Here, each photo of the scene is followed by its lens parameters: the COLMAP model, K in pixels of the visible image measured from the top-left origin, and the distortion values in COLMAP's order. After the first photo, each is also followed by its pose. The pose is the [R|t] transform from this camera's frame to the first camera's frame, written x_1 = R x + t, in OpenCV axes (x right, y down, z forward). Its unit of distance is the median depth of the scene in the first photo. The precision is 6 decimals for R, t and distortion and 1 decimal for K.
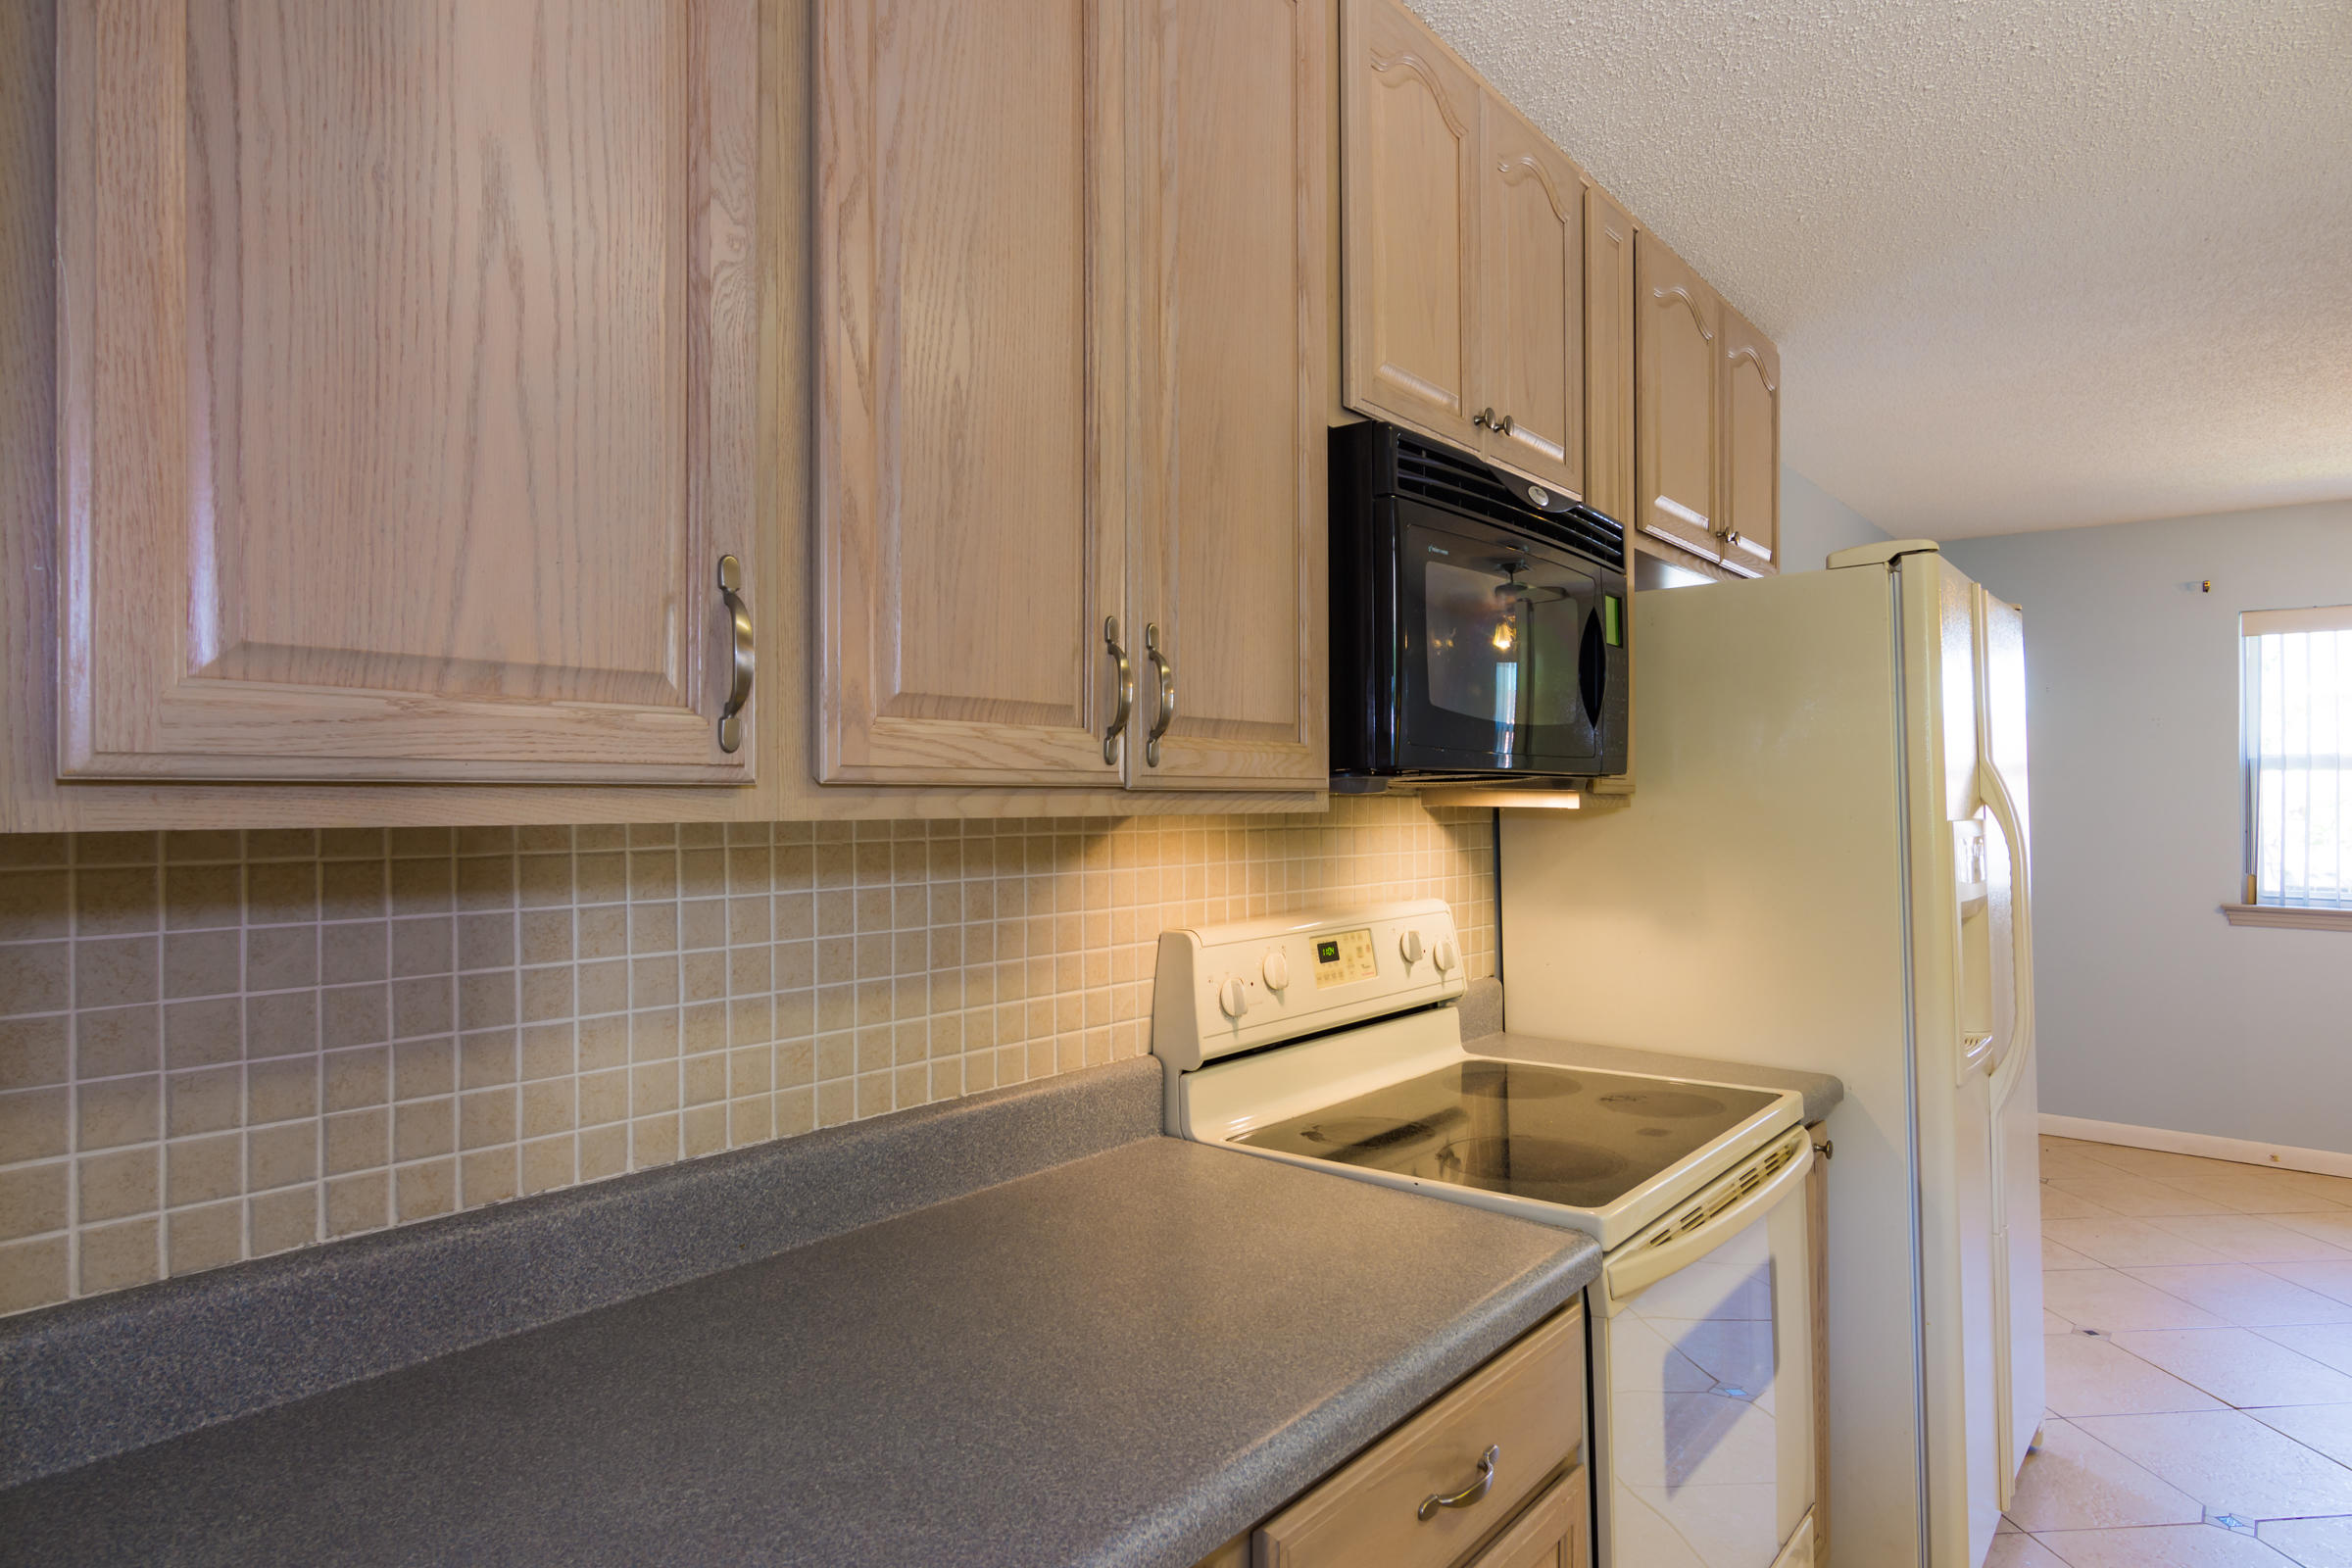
lens RADIAL K [[1298.5, 0, 1176.1], [0, 1298.5, 780.3], [0, 0, 1]] dist [-0.002662, -0.000878]
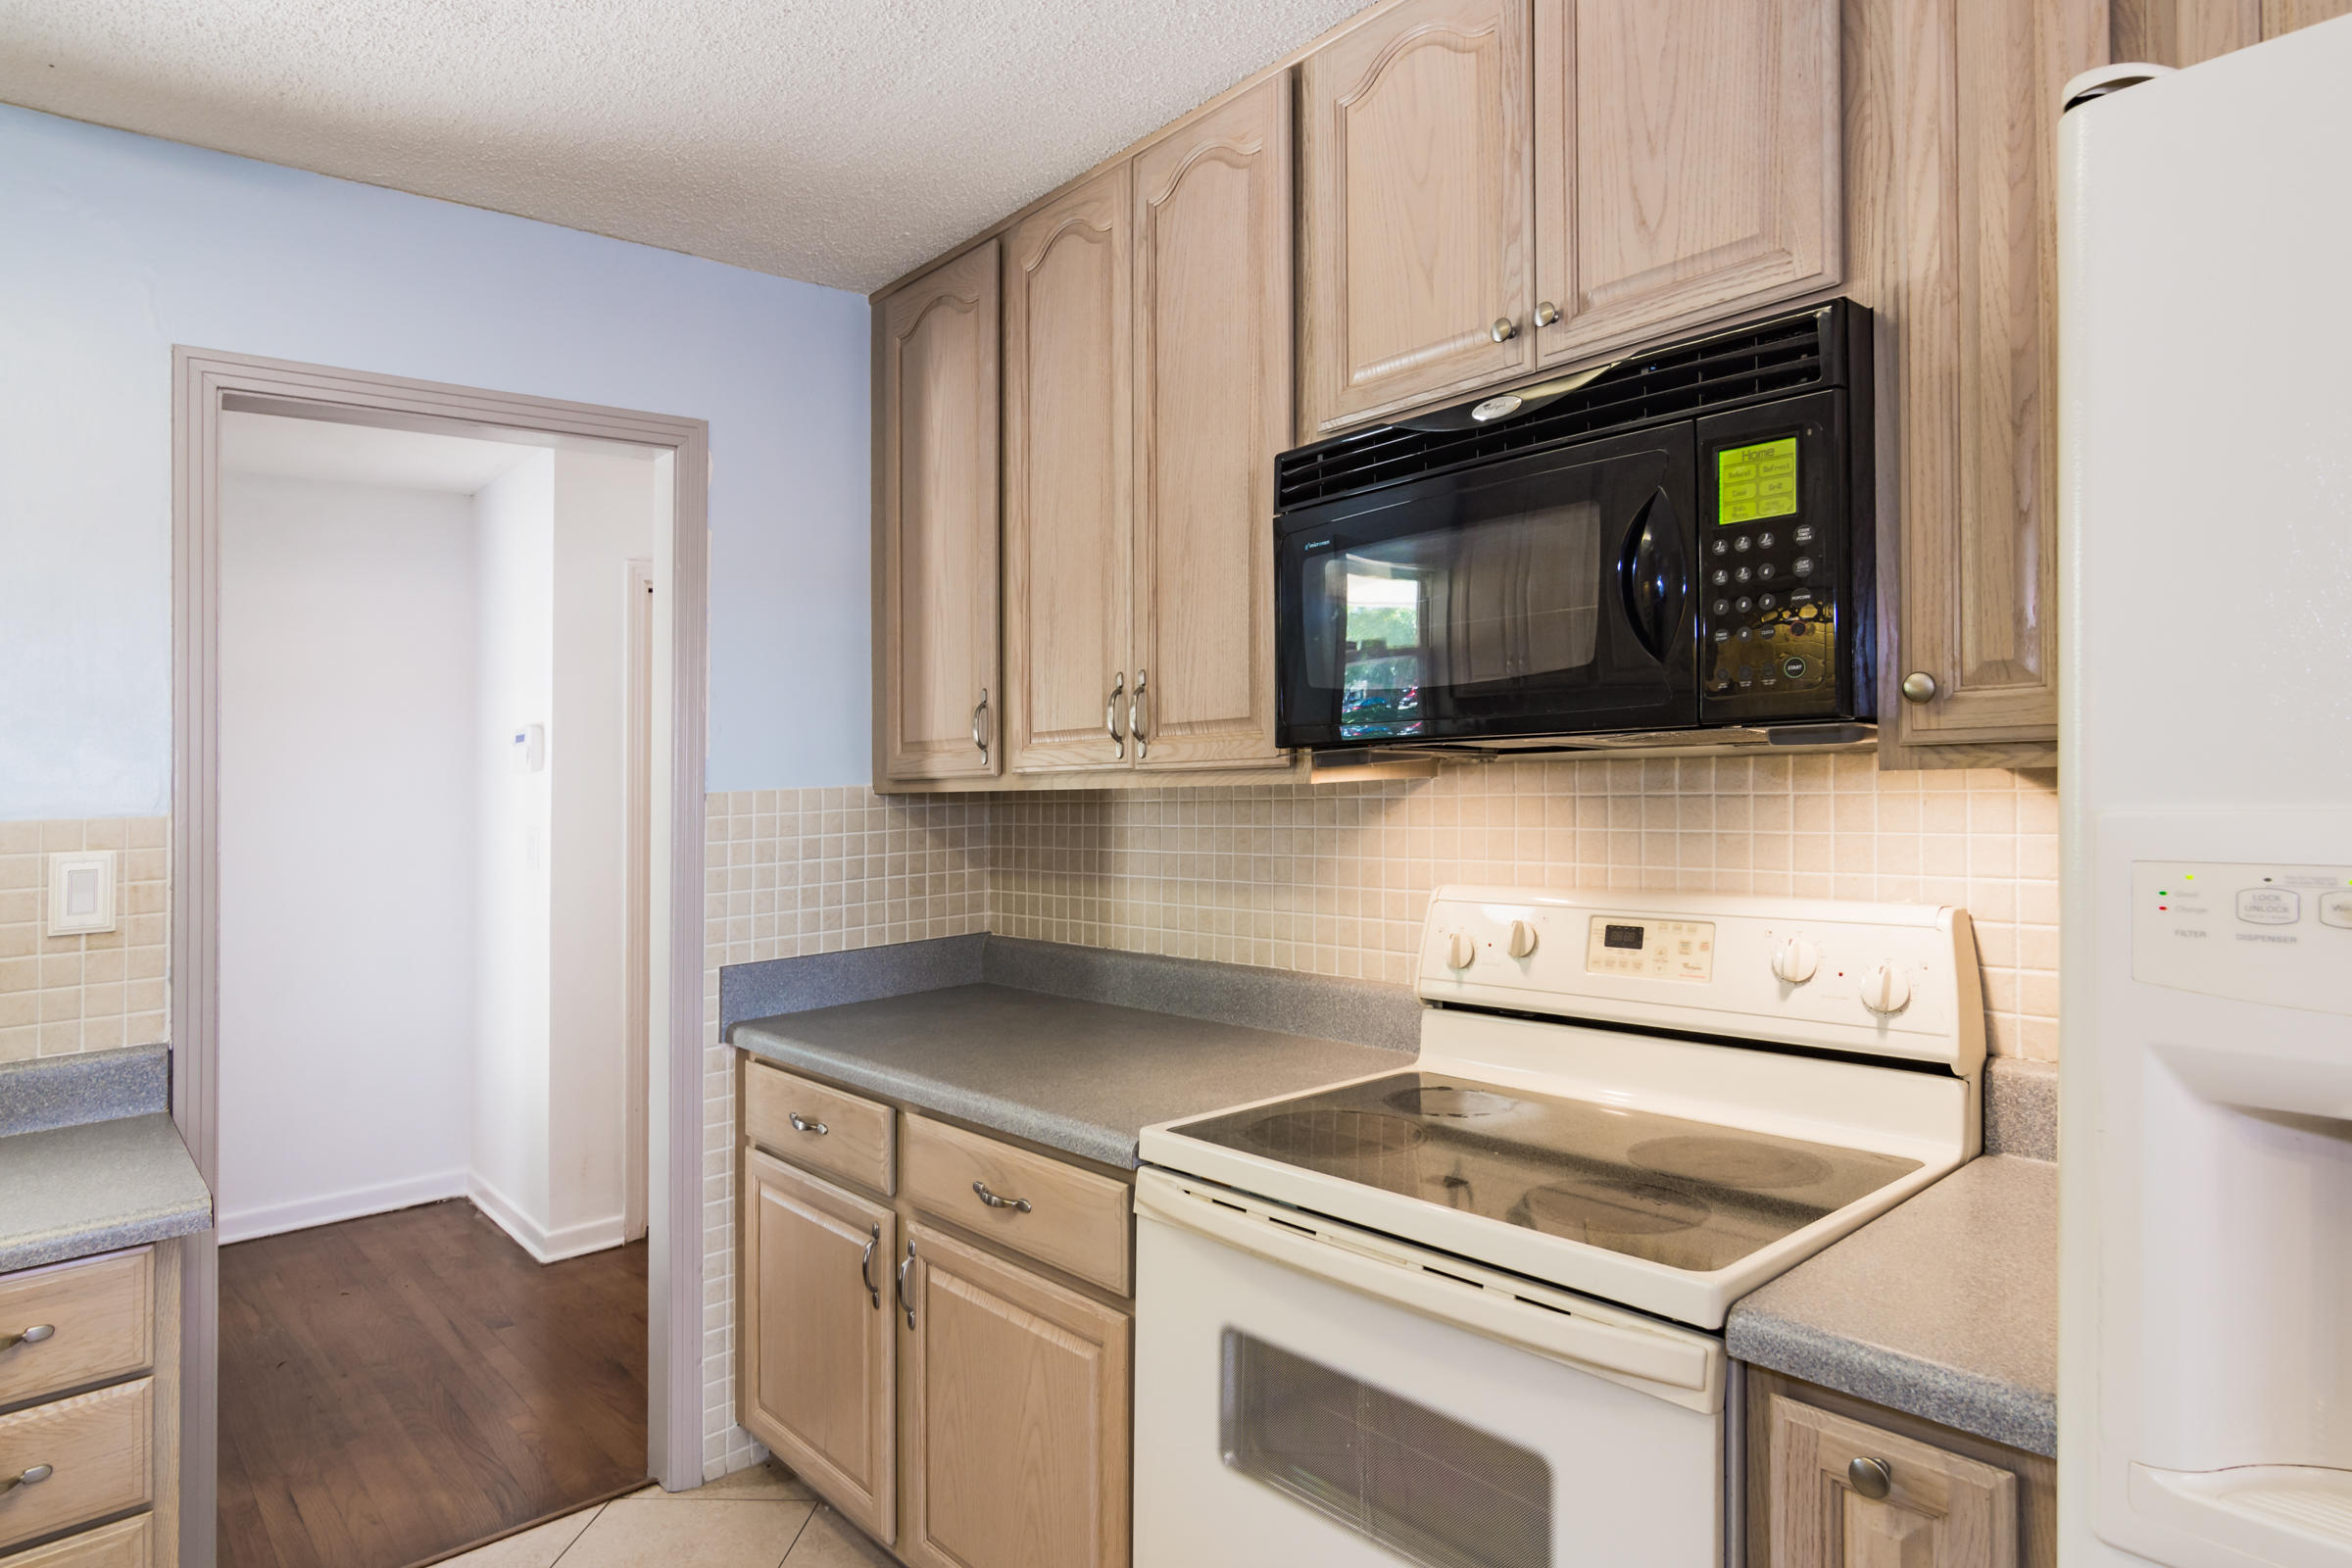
lens RADIAL K [[1277.2, 0, 1171.4], [0, 1277.2, 698.0], [0, 0, 1]] dist [-0.004236, -0.000718]
pose [[-0.106137, -0.052457, -0.992967, 1.265604], [0.042084, 0.997476, -0.057193, 0.007950], [0.993461, -0.047858, -0.103661, 0.977177]]
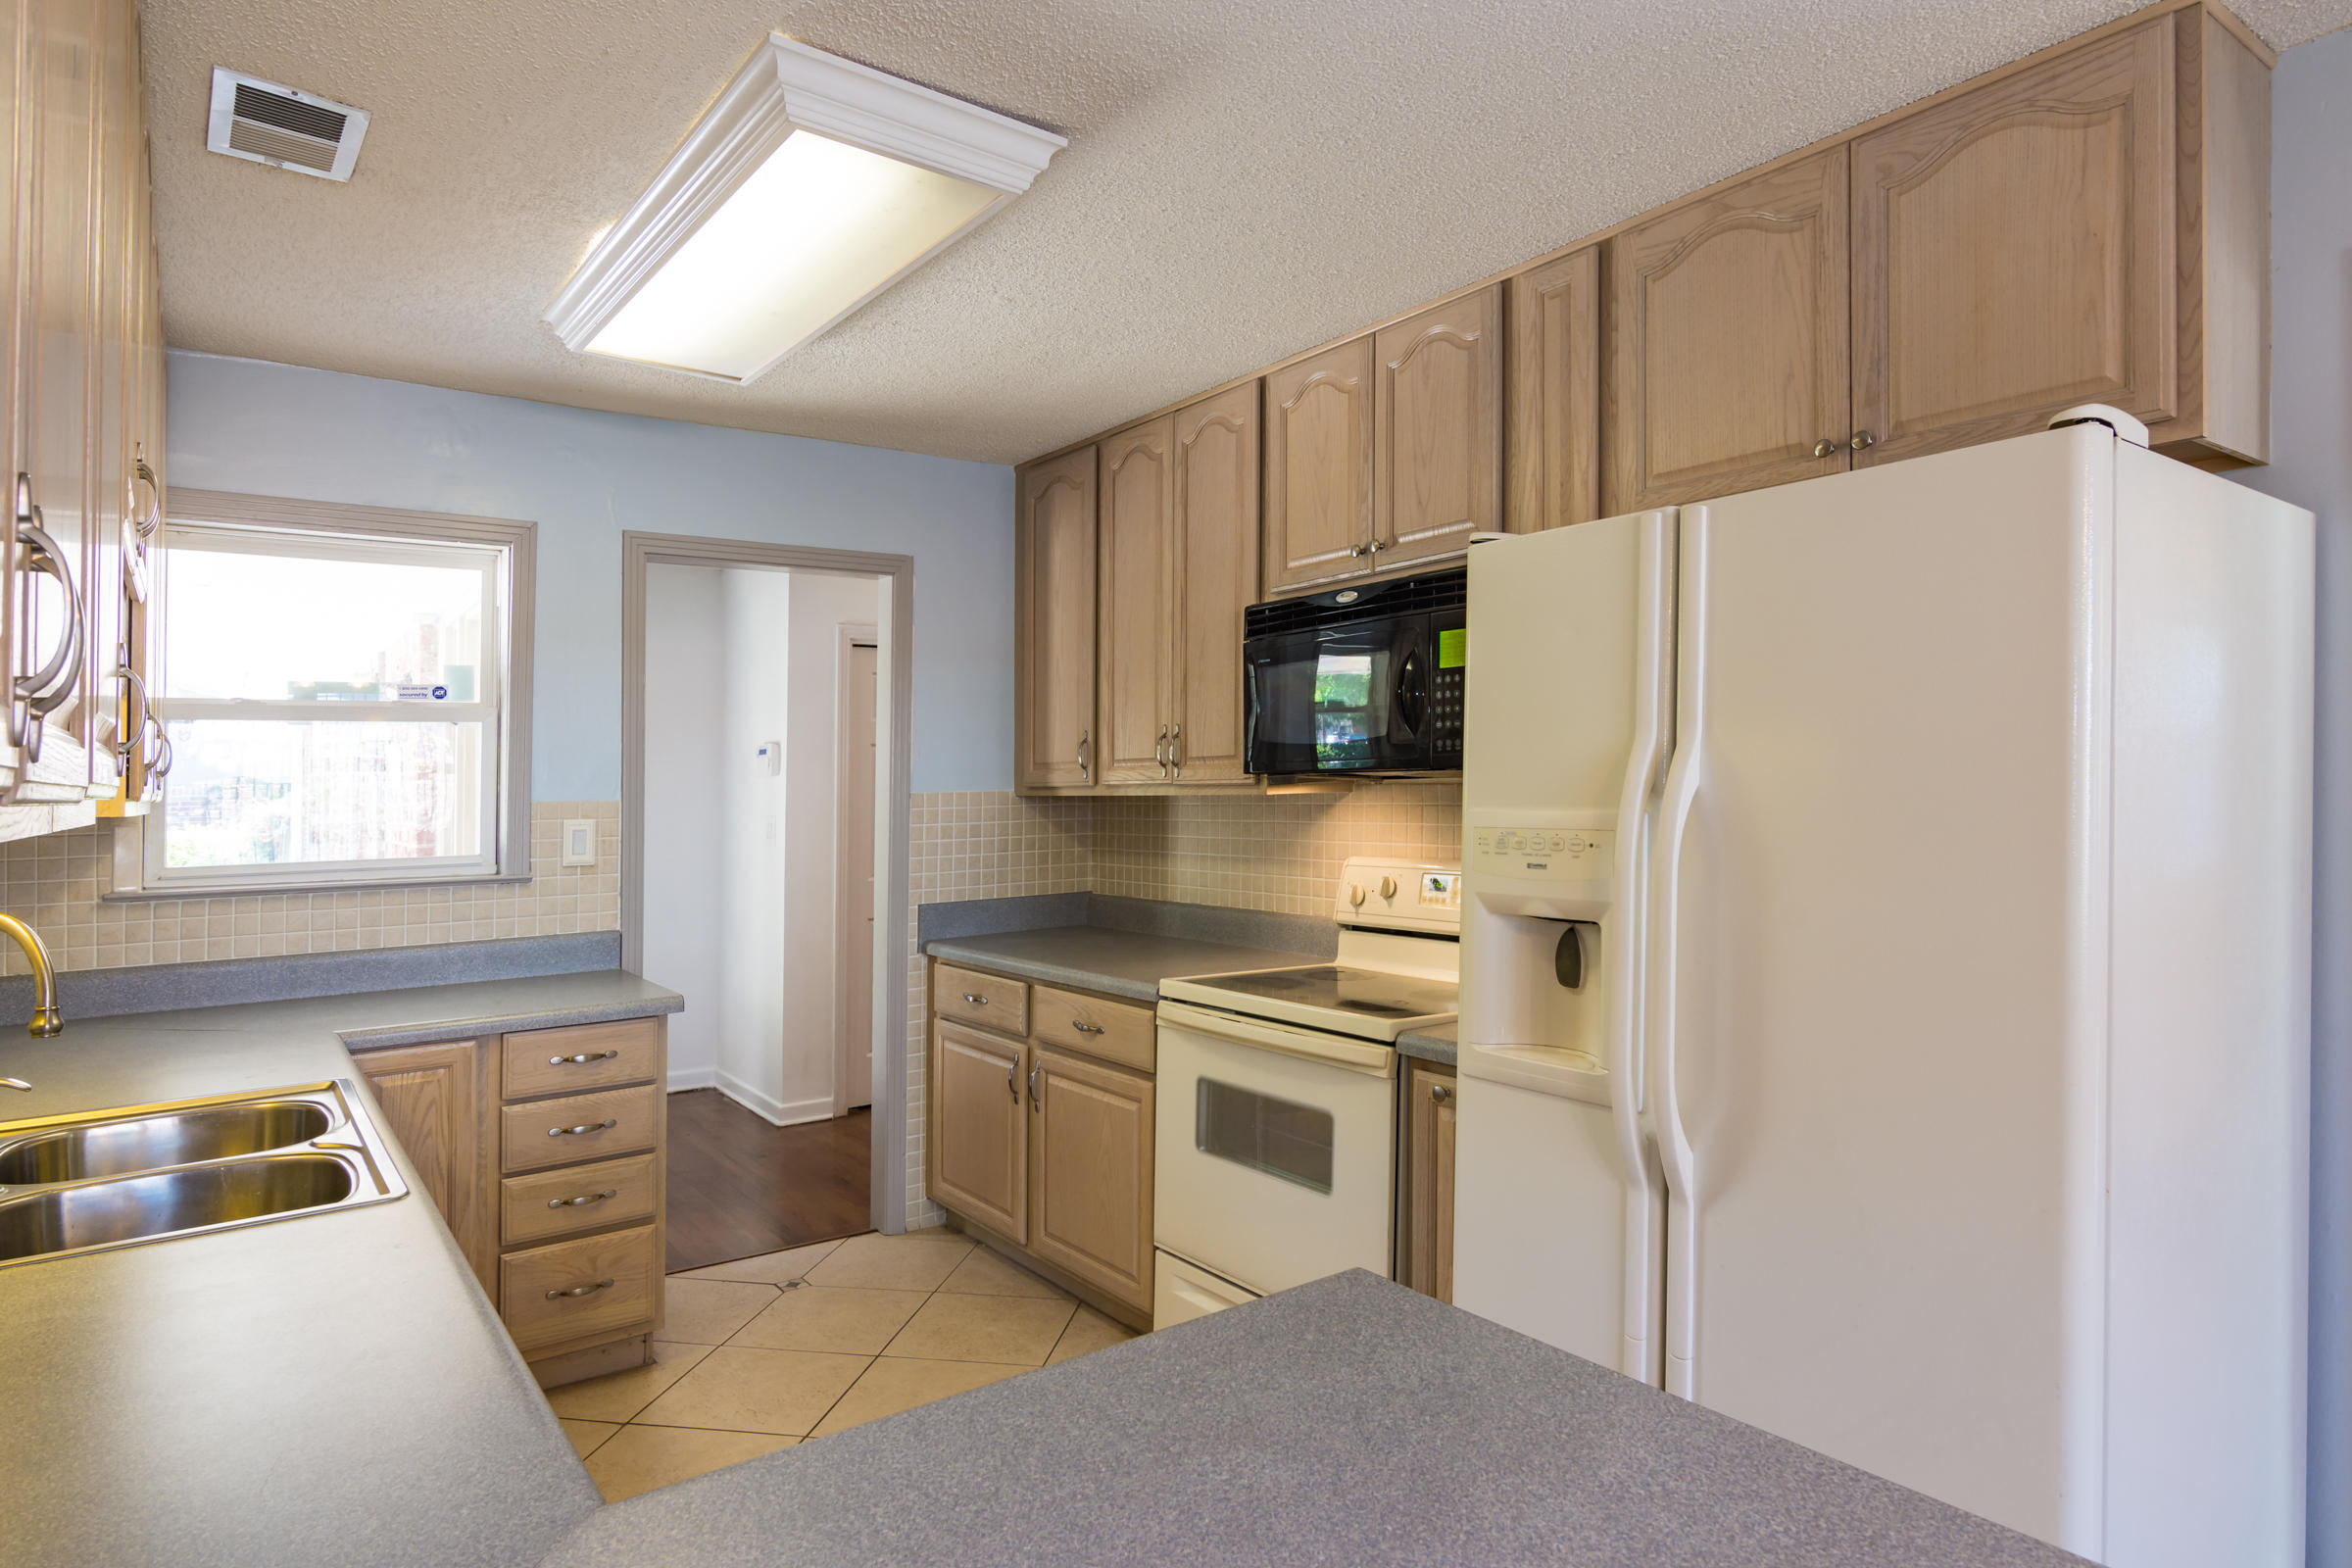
lens RADIAL K [[1298.5, 0, 1176.1], [0, 1298.5, 780.3], [0, 0, 1]] dist [-0.002662, -0.000878]
pose [[-0.202368, 0.001618, -0.979308, 2.112565], [0.023361, 0.999722, -0.003175, 0.005145], [0.979031, -0.023520, -0.202350, 1.249783]]
